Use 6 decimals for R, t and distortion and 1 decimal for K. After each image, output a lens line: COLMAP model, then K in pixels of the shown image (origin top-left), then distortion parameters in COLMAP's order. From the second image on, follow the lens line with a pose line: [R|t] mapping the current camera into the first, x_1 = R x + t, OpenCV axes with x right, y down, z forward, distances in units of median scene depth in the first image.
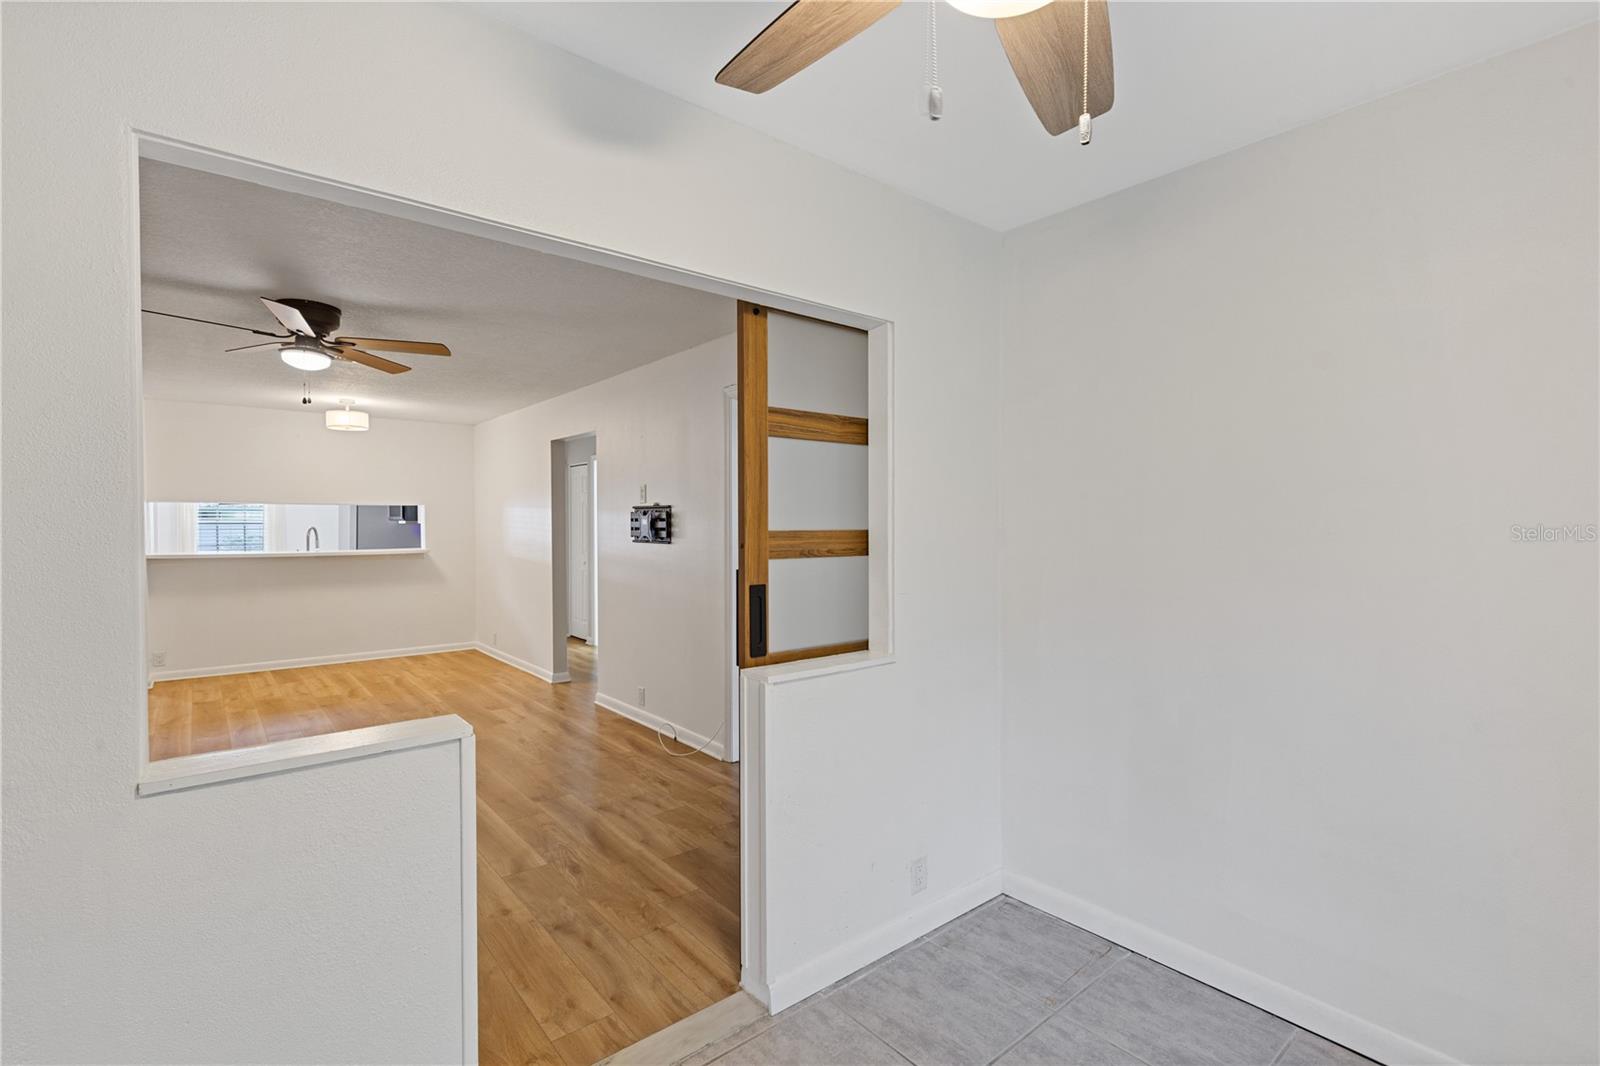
lens RADIAL K [[726.0, 0, 807.7], [0, 726.0, 535.3], [0, 0, 1]] dist [0.001291, -0.000116]
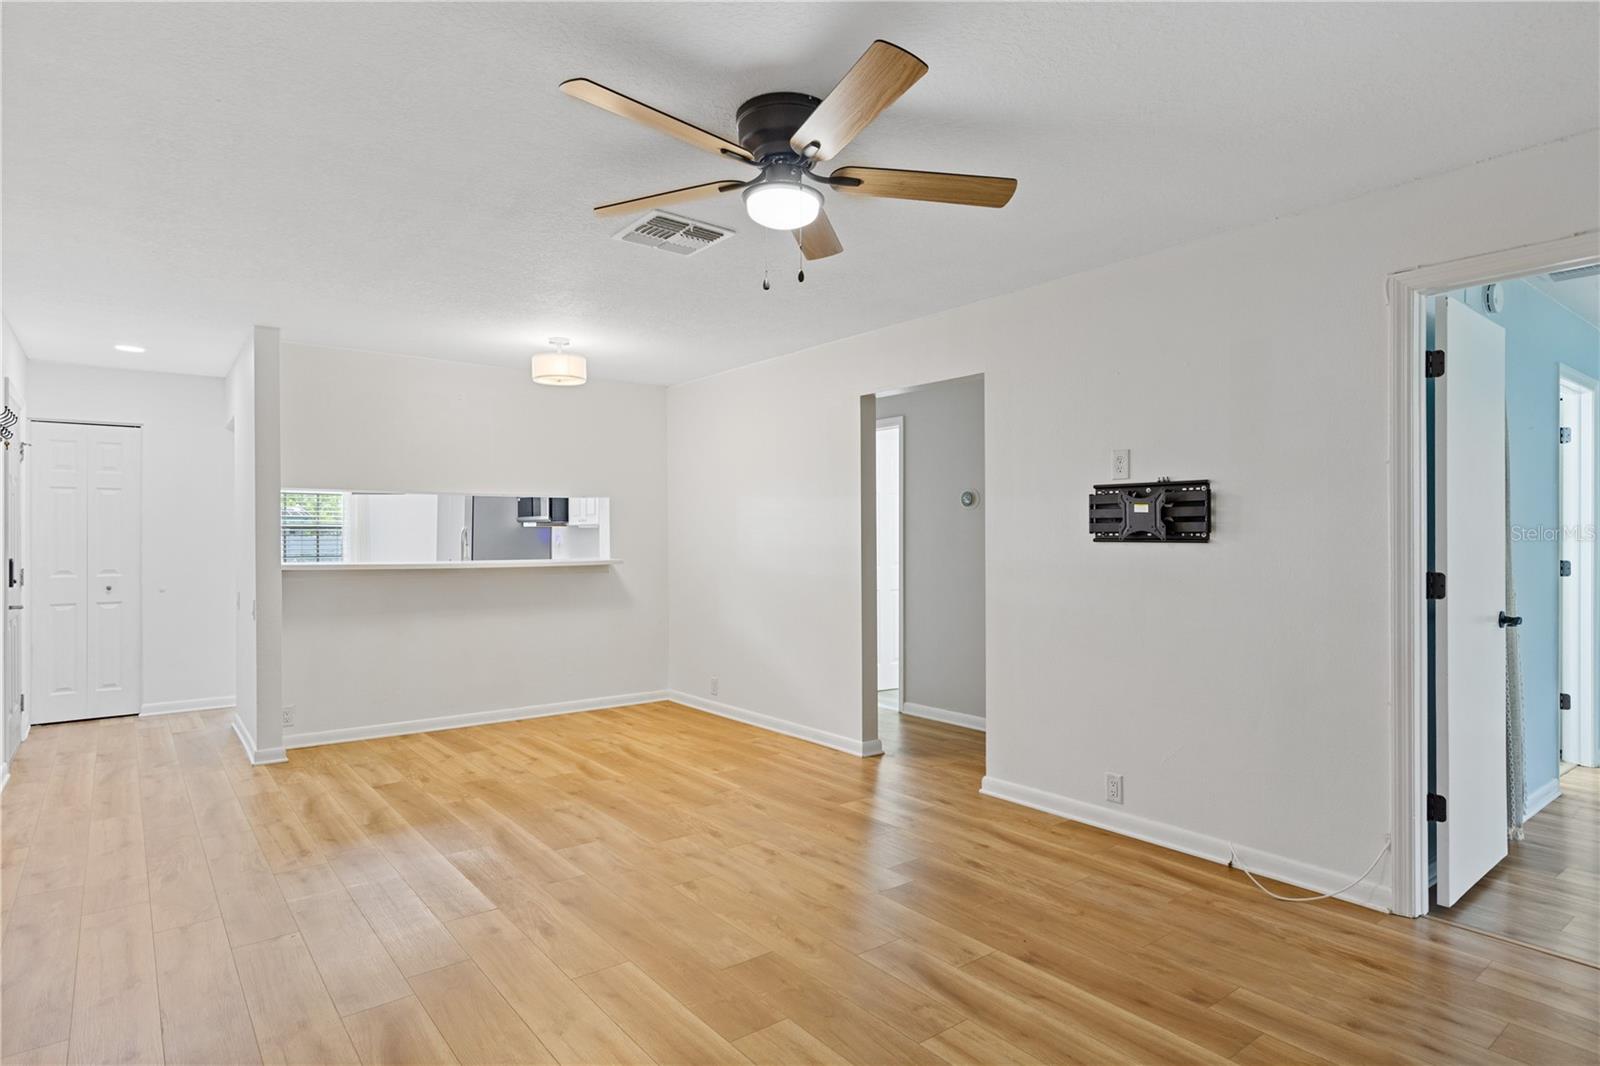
lens RADIAL K [[872.6, 0, 801.4], [0, 872.6, 533.5], [0, 0, 1]] dist [0.003021, 0.000207]
pose [[0.999427, -0.000383, -0.033847, -0.382380], [-0.000316, 0.999787, -0.020637, 0.014493], [0.033848, 0.020636, 0.999214, 0.189206]]
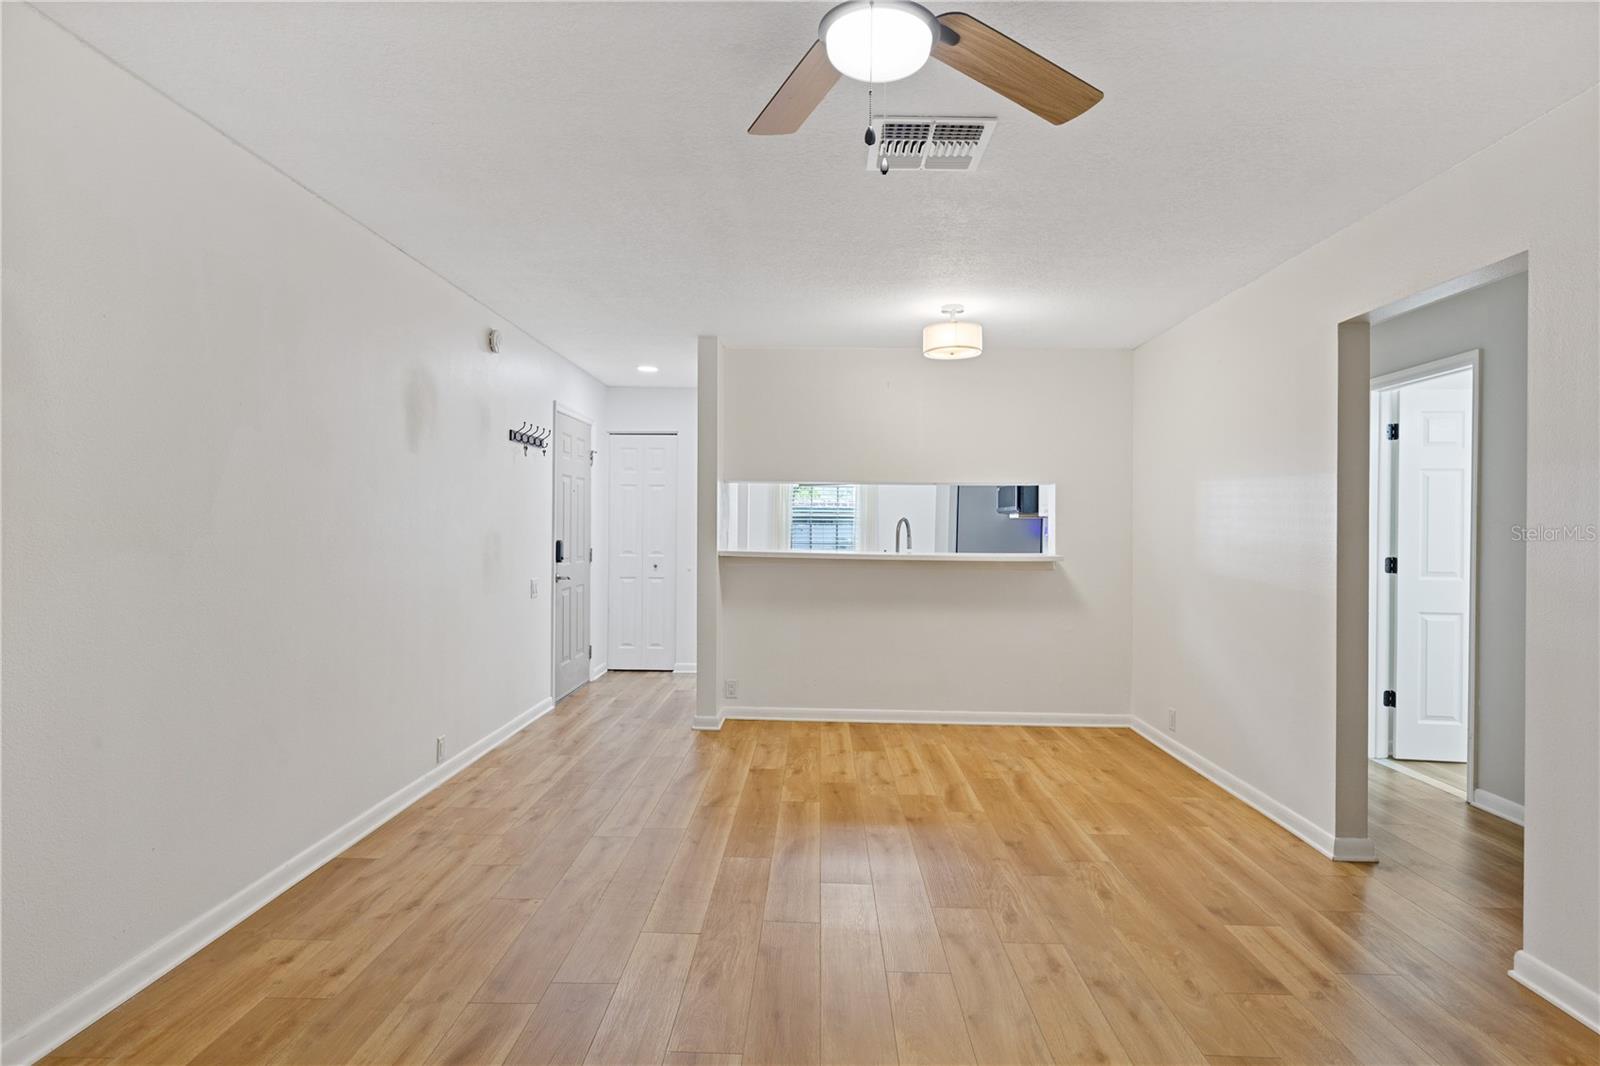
lens RADIAL K [[877.9, 0, 794.4], [0, 877.9, 525.3], [0, 0, 1]] dist [0.002871, 0.000344]
pose [[0.745311, 0.008087, -0.666668, -0.239971], [-0.022727, 0.999653, -0.013282, 0.011189], [0.666330, 0.025050, 0.745236, 0.365200]]
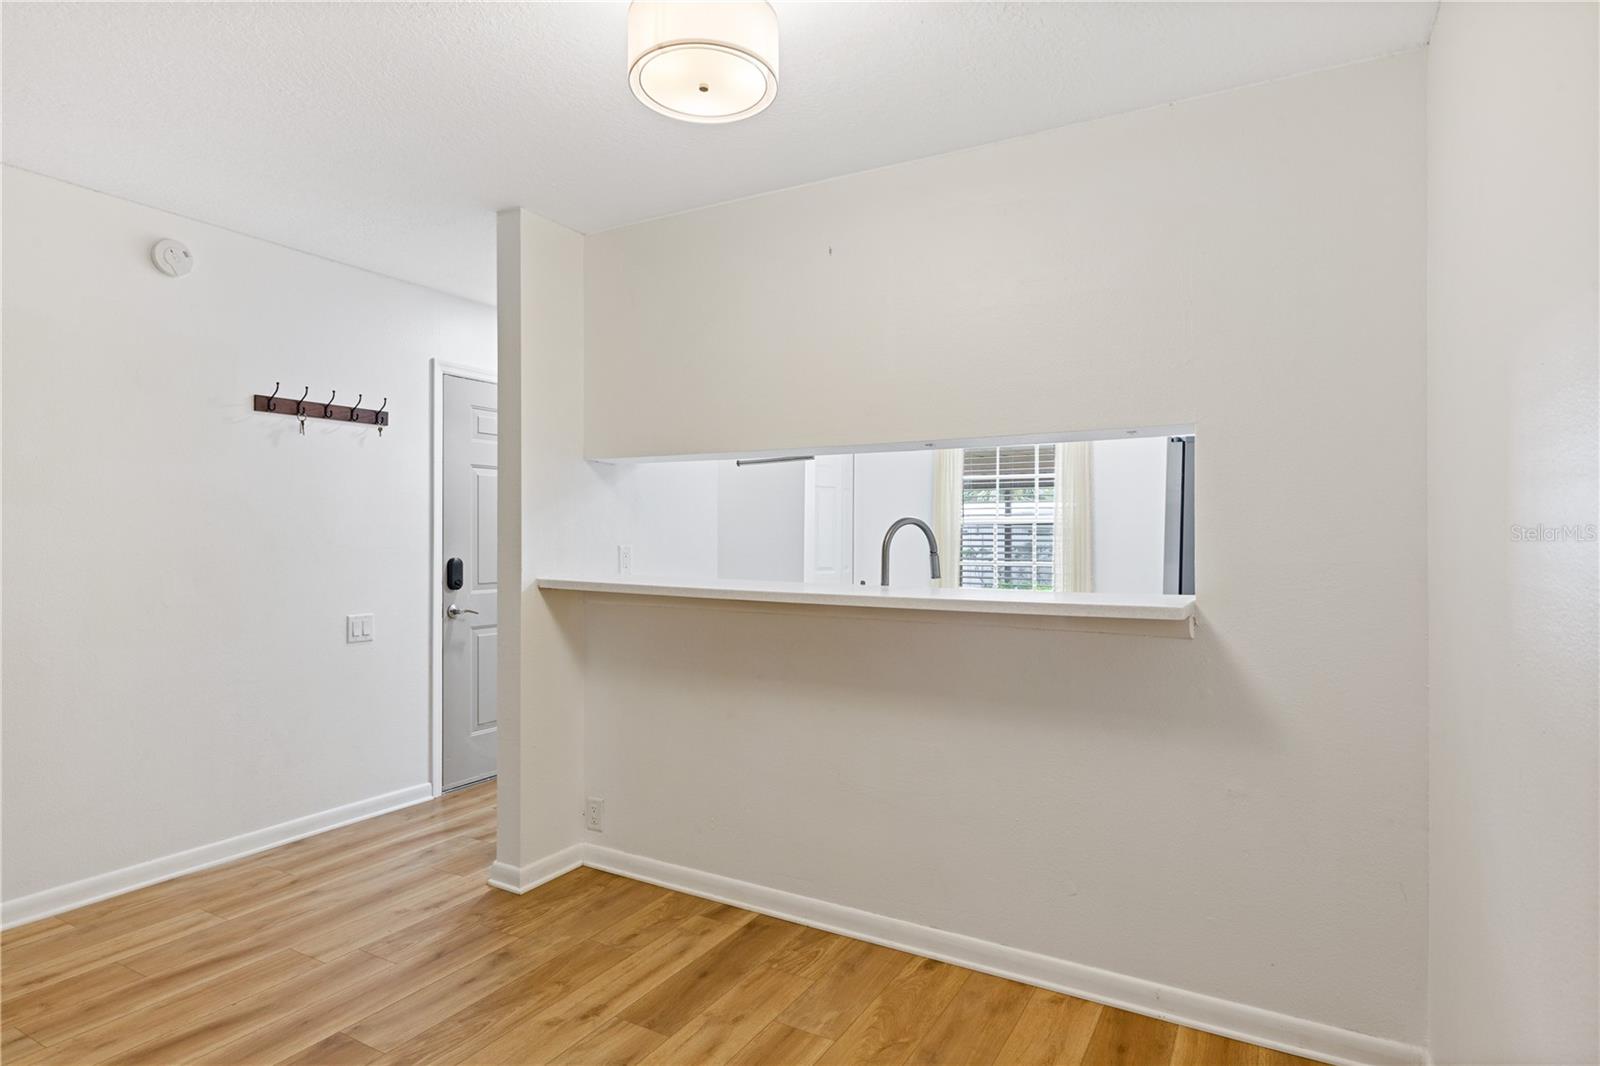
lens RADIAL K [[860.7, 0, 800.0], [0, 860.7, 533.0], [0, 0, 1]] dist [-0.013243, 0.000337]
pose [[0.357643, 0.001041, -0.933858, -0.362839], [-0.022047, 0.999730, -0.007329, -0.000665], [0.933598, 0.023210, 0.357569, 0.940752]]
